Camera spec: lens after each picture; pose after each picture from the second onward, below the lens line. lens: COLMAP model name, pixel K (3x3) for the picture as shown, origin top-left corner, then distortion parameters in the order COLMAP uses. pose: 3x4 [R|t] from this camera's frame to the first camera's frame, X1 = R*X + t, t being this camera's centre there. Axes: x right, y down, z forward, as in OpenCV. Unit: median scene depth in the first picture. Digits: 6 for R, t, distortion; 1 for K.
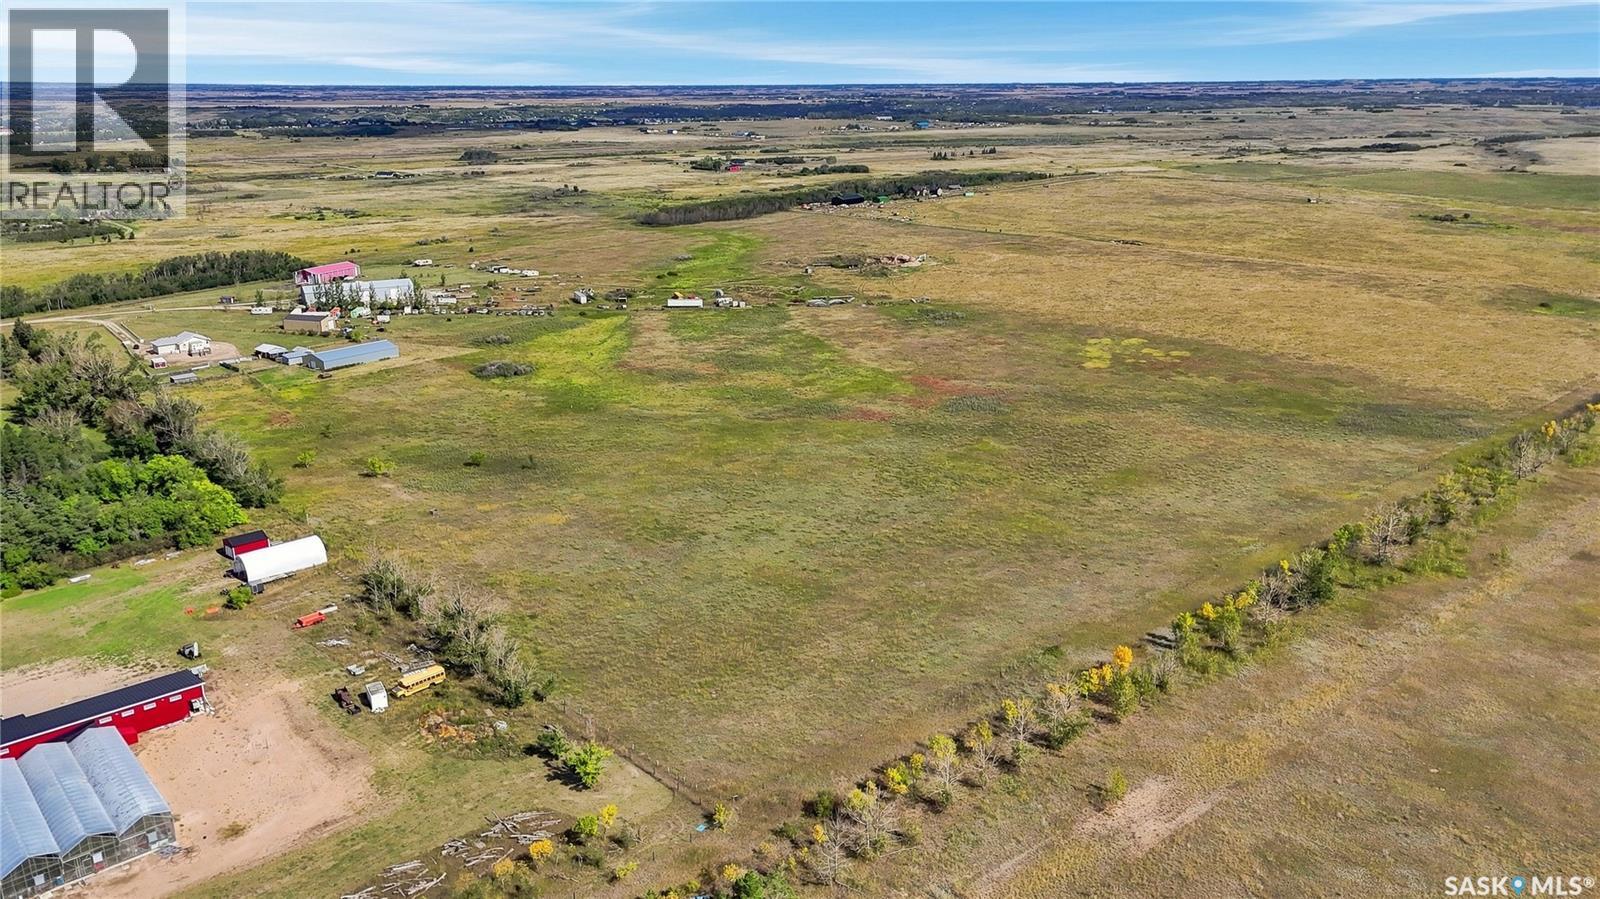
lens RADIAL K [[1179.4, 0, 807.6], [0, 1179.4, 433.9], [0, 0, 1]] dist [0.076012, -0.075401]
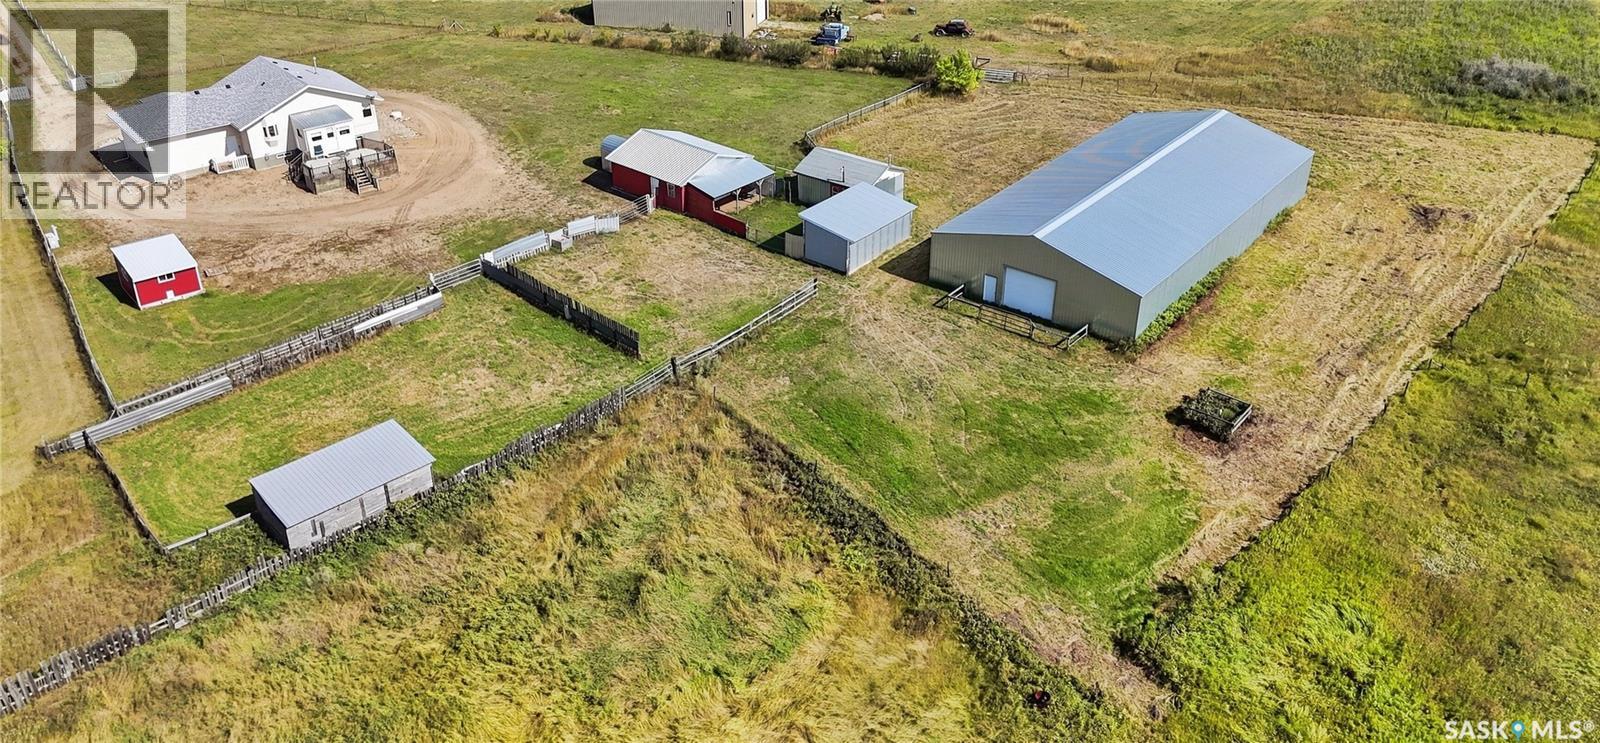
lens RADIAL K [[1162.5, 0, 803.8], [0, 1162.5, 356.1], [0, 0, 1]] dist [0.035083, -0.017512]
pose [[0.999855, 0.010777, -0.013166, -0.215674], [-0.007359, 0.971609, 0.236480, -0.043254], [0.015341, -0.236349, 0.971547, 0.403715]]
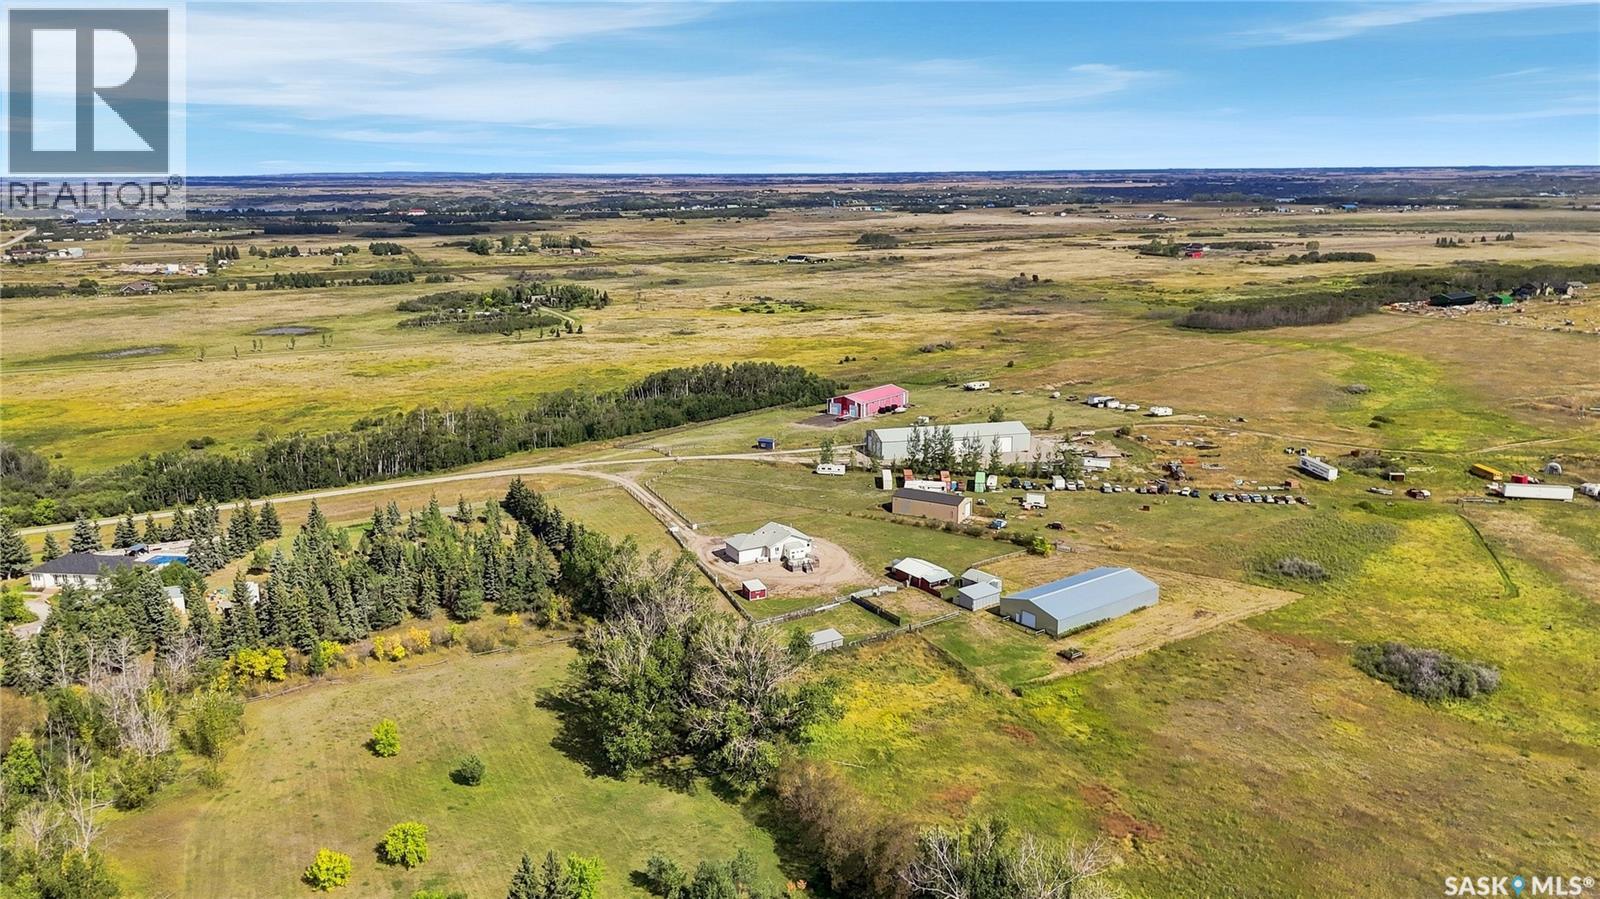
lens RADIAL K [[1179.4, 0, 797.8], [0, 1179.4, 467.3], [0, 0, 1]] dist [0.076012, -0.075401]
pose [[0.965933, 0.061750, -0.251317, -0.186760], [-0.072138, 0.996871, -0.032321, -0.049066], [0.248535, 0.049349, 0.967365, 0.223412]]
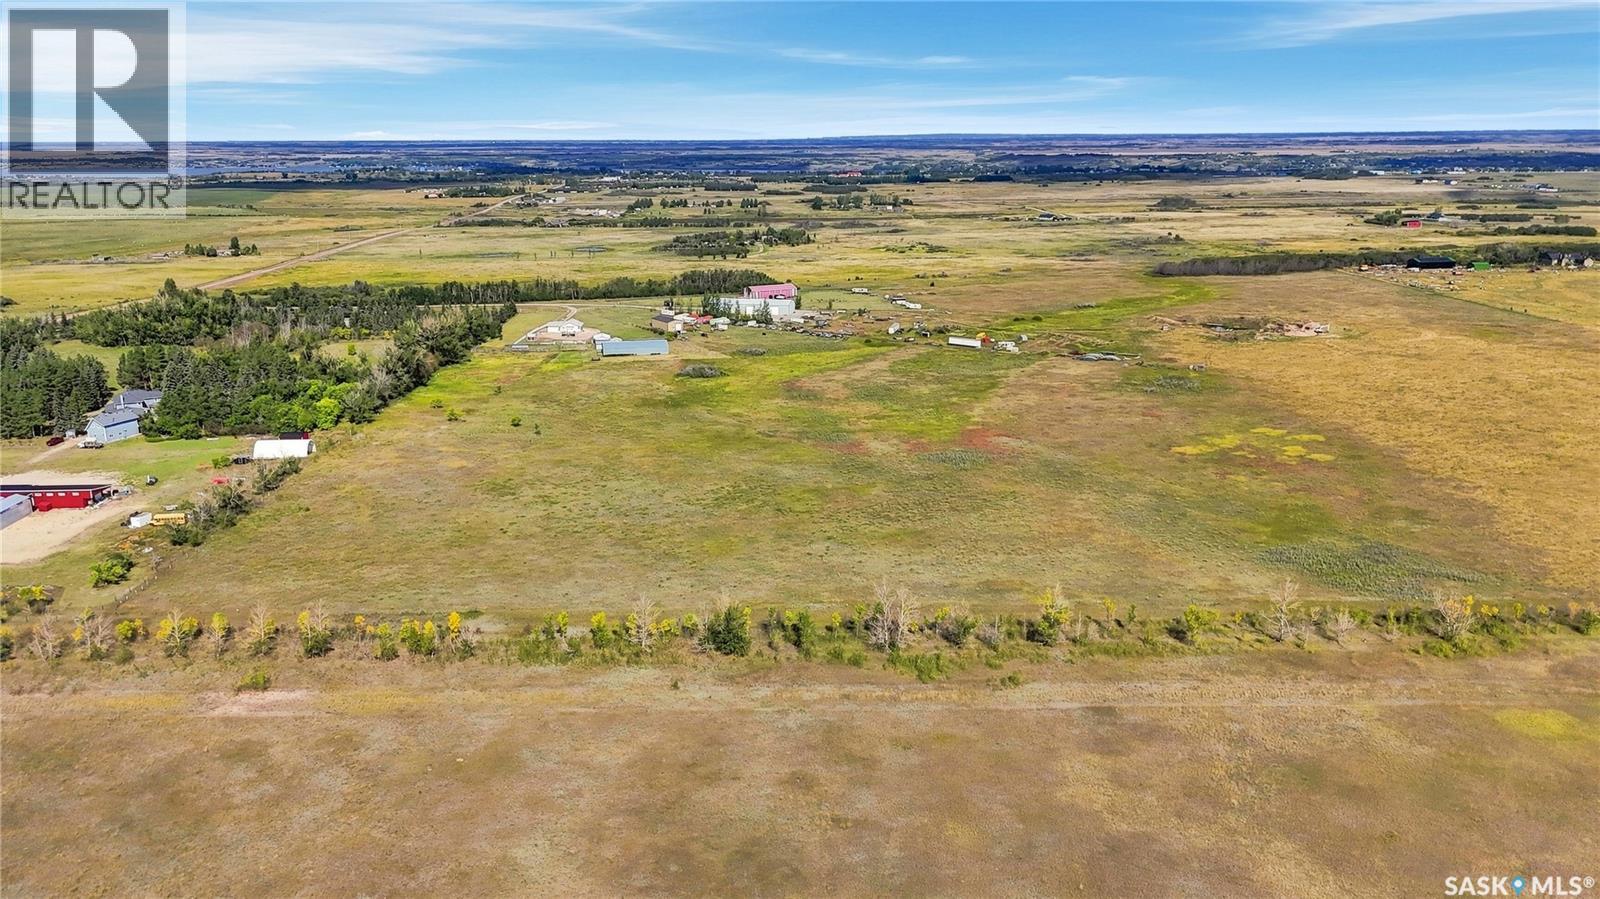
lens RADIAL K [[1179.4, 0, 801.5], [0, 1179.4, 439.9], [0, 0, 1]] dist [0.076012, -0.075401]
pose [[0.766402, 0.160920, -0.621878, 0.278424], [-0.180795, 0.983014, 0.031557, -0.020620], [0.616393, 0.088248, 0.782478, 0.062713]]
